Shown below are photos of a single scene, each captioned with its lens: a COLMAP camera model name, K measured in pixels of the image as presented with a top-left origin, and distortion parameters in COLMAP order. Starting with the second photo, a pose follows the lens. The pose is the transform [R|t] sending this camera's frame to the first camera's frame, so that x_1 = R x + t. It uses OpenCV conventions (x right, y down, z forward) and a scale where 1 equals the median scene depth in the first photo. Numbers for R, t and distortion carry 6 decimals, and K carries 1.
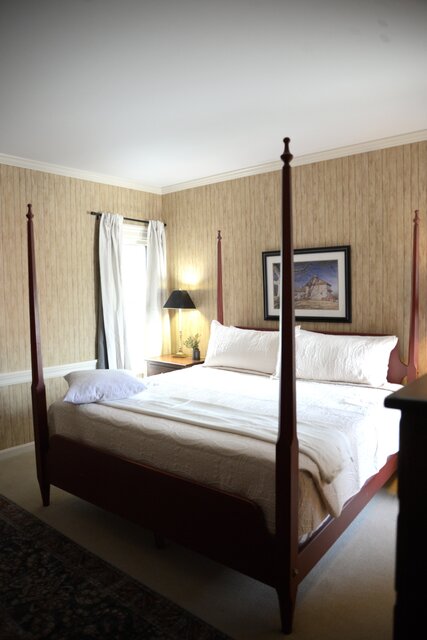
lens RADIAL K [[439.8, 0, 201.0], [0, 439.8, 321.9], [0, 0, 1]] dist [-0.085442, 0.030947]
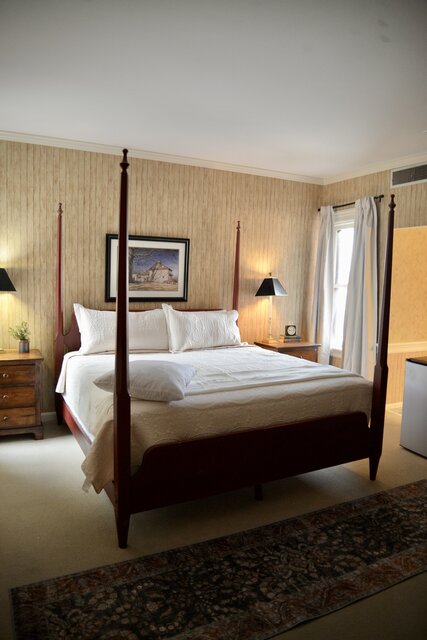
lens RADIAL K [[439.8, 0, 211.4], [0, 439.8, 326.4], [0, 0, 1]] dist [-0.085442, 0.030947]
pose [[0.400858, -0.079177, 0.912712, -0.747225], [0.029915, 0.996858, 0.073338, -0.016325], [-0.915652, -0.002094, 0.401967, 0.416083]]
